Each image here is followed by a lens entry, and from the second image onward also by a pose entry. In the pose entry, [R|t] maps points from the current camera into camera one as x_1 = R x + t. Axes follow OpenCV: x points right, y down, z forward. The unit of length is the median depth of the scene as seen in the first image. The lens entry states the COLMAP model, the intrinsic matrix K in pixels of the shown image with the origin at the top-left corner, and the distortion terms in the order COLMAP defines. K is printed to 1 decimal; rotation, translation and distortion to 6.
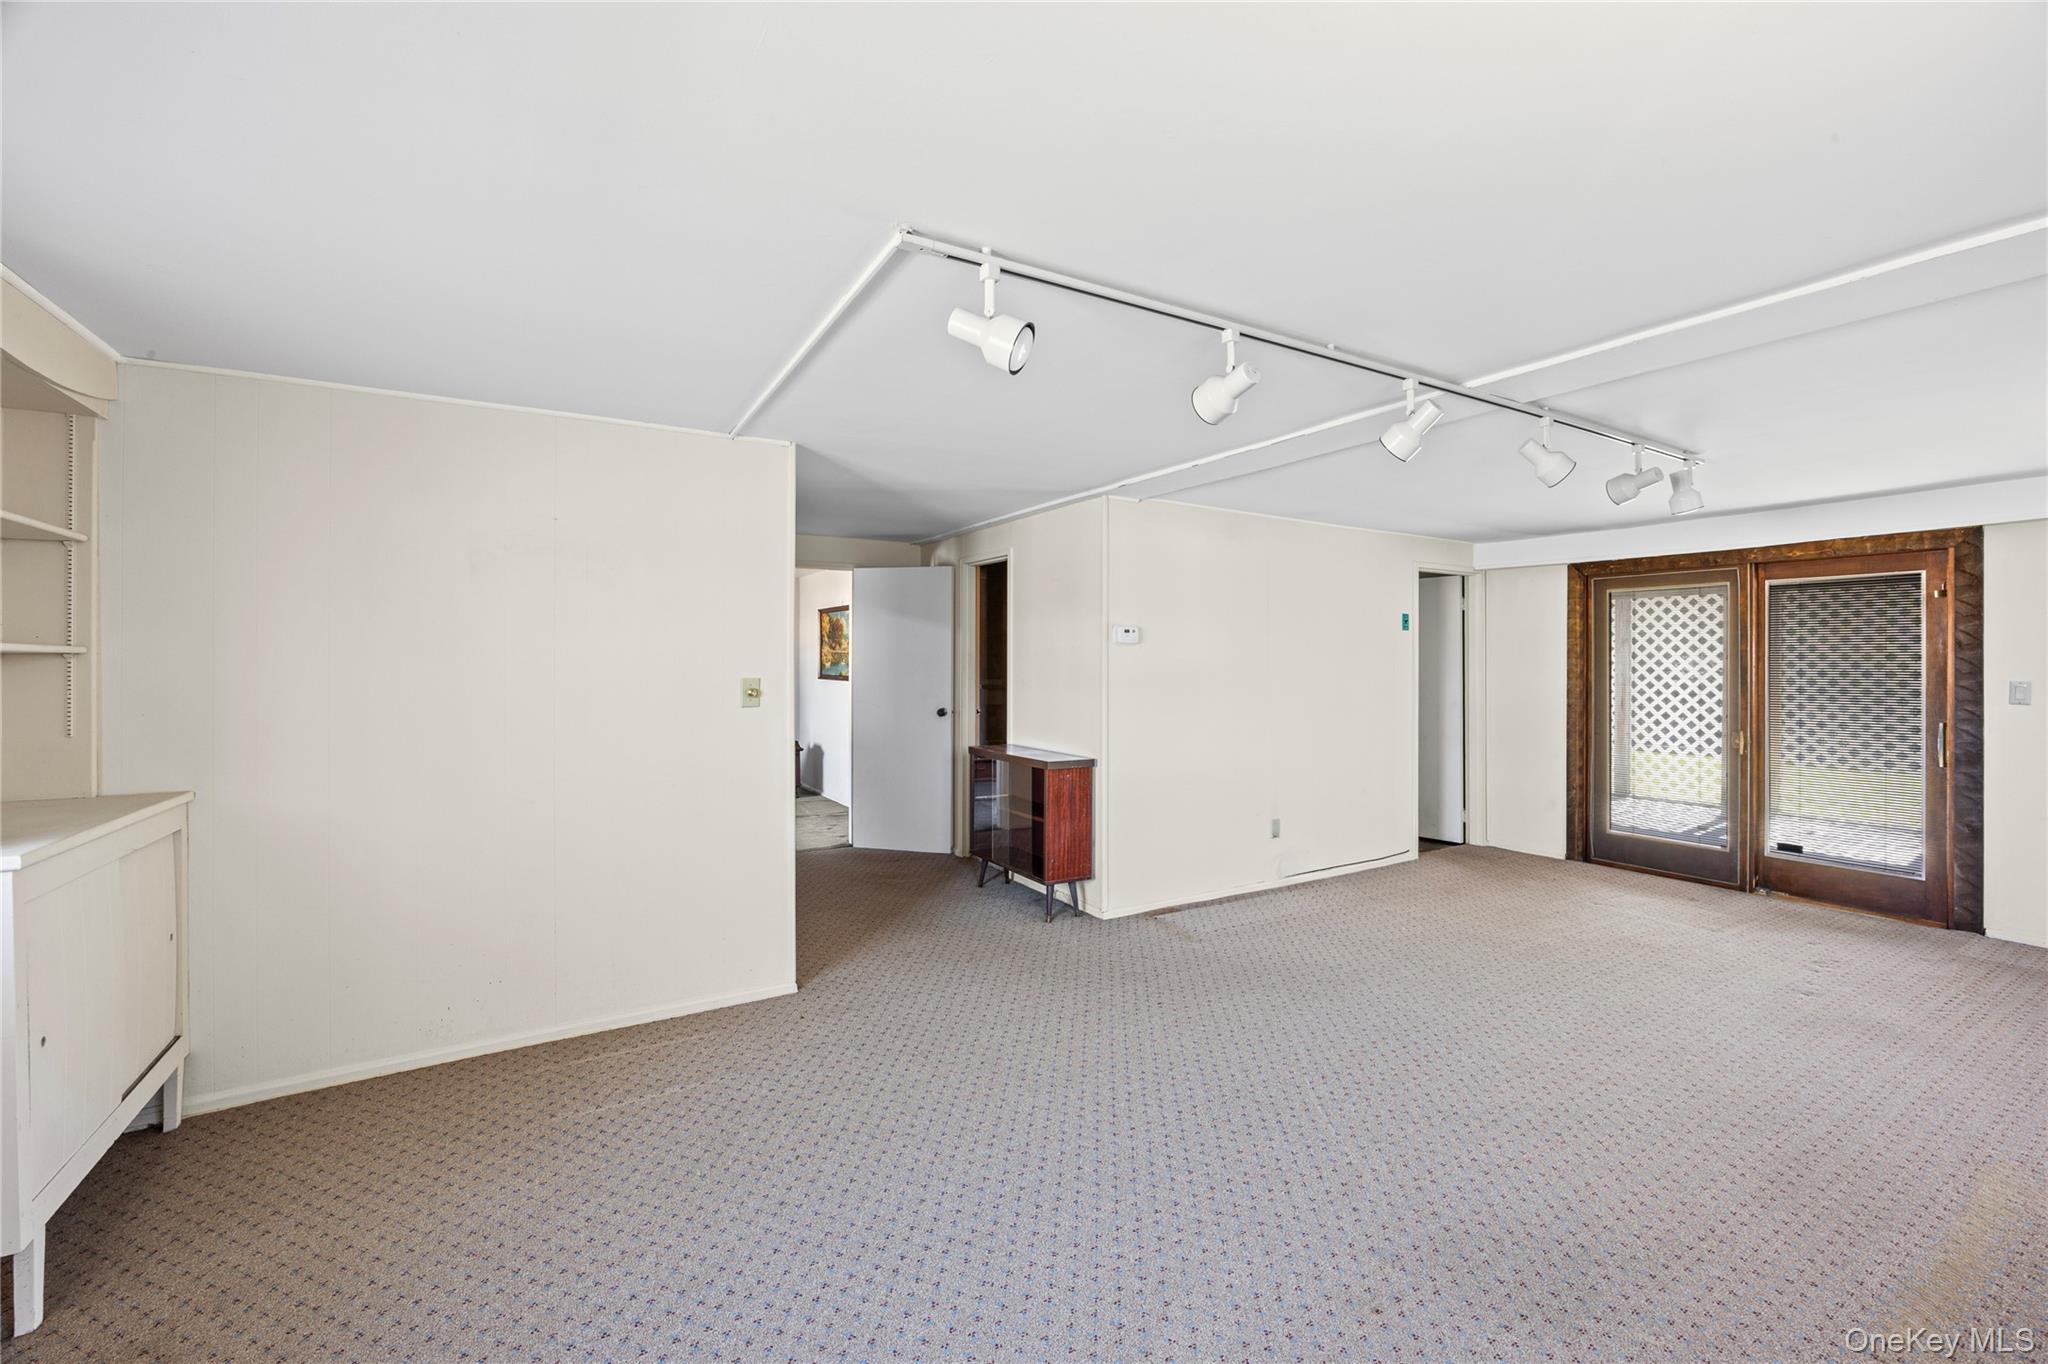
lens RADIAL K [[851.8, 0, 1023.8], [0, 851.8, 670.2], [0, 0, 1]] dist [-0.000120, -0.000022]
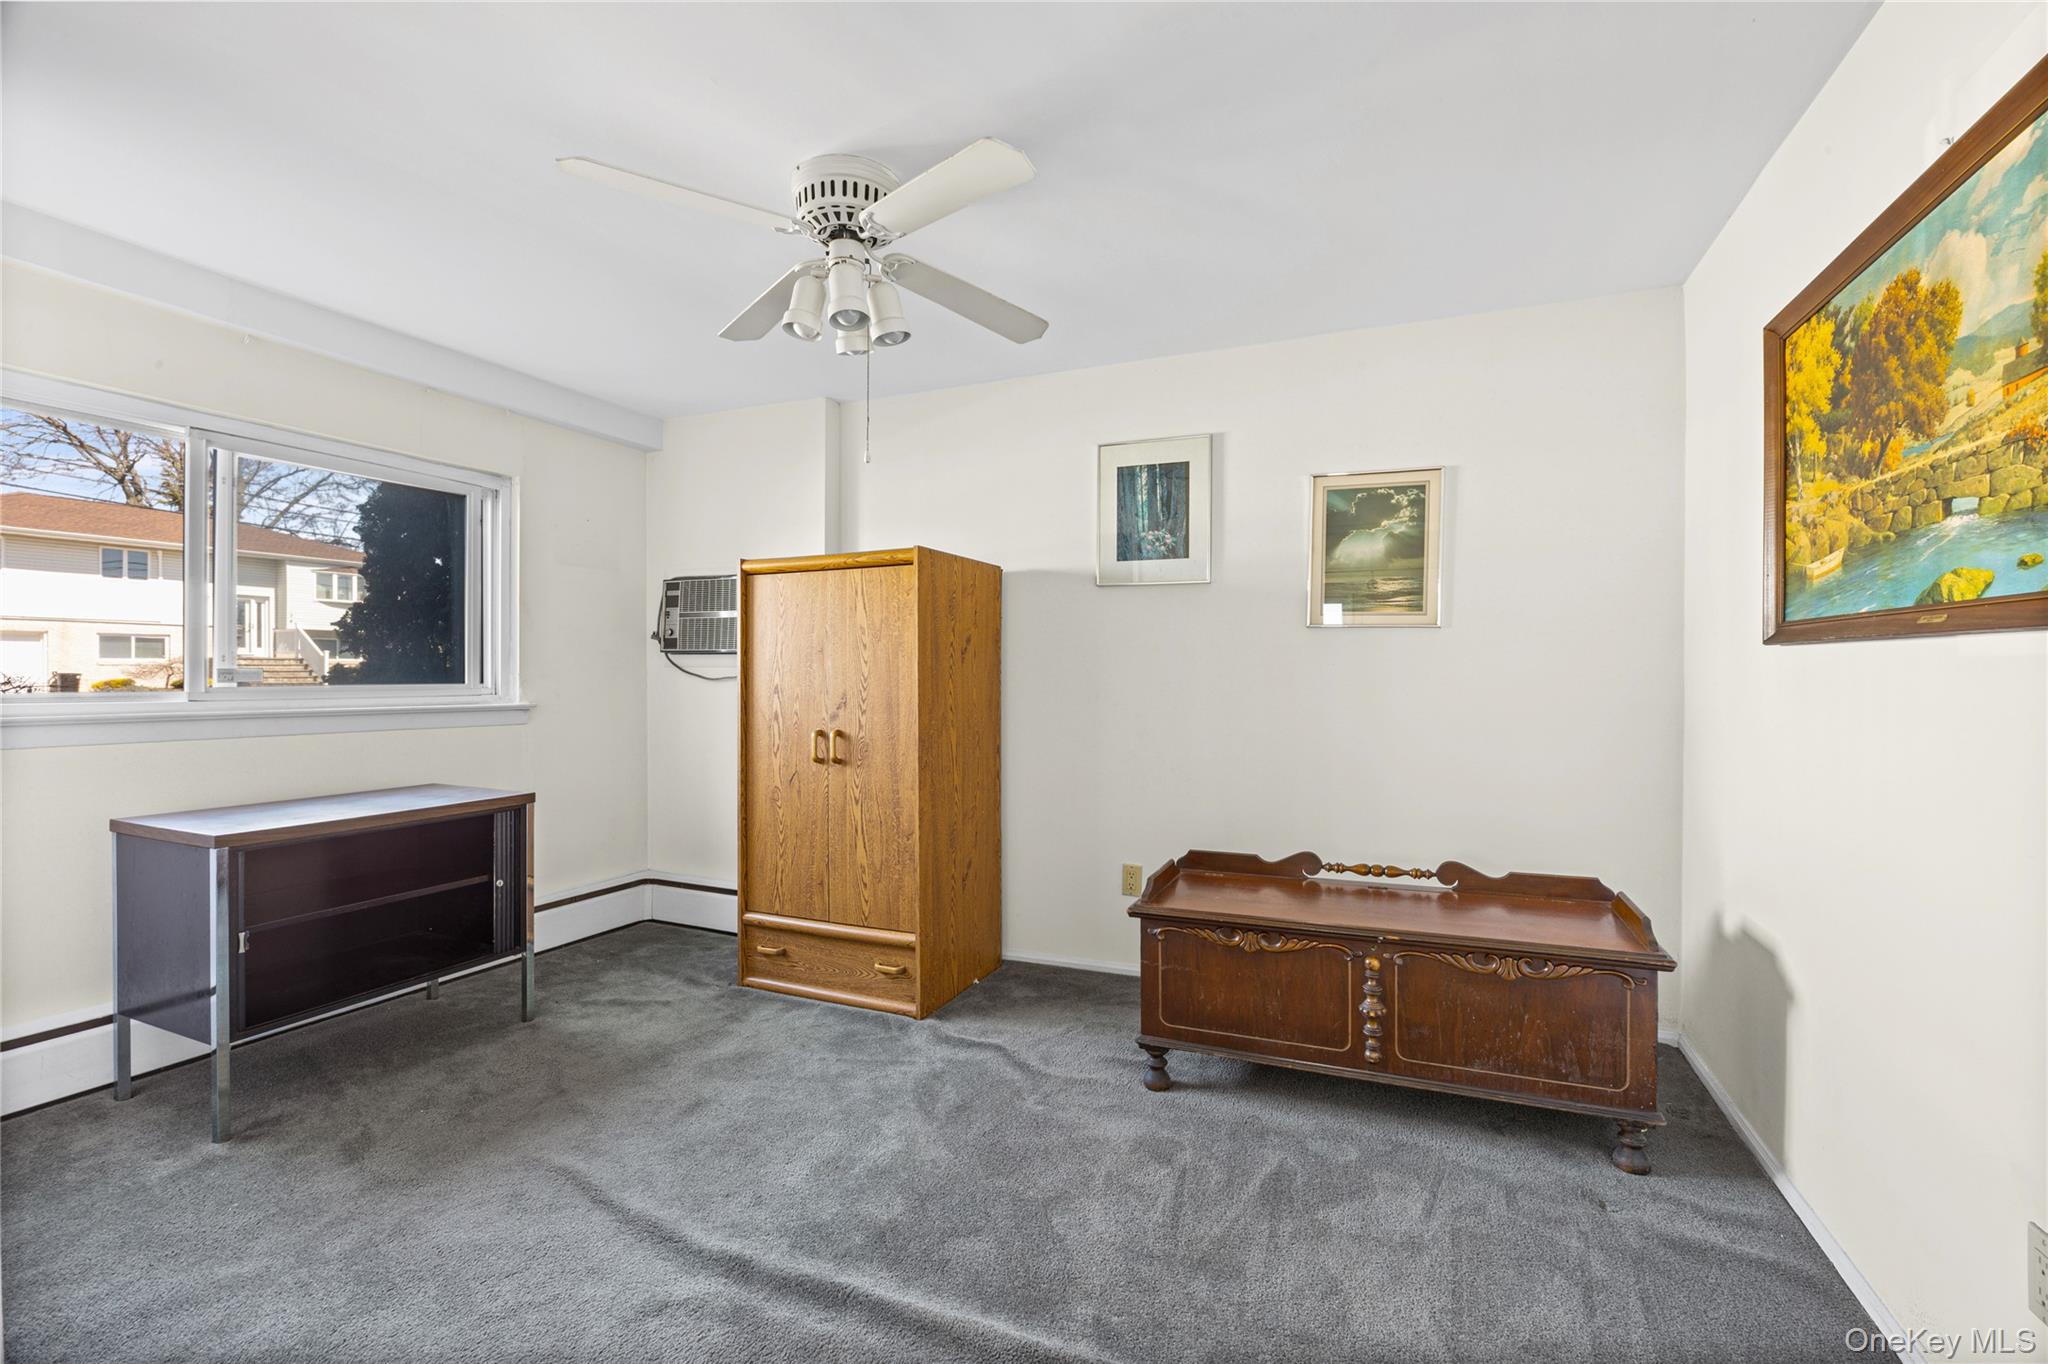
lens RADIAL K [[895.7, 0, 1024.7], [0, 895.7, 677.0], [0, 0, 1]] dist [-0.003340, -0.000200]
pose [[0.586582, 0.007489, -0.809855, -0.171486], [-0.007280, 0.999966, 0.003974, 0.018592], [0.809857, 0.003565, 0.586616, 0.731114]]
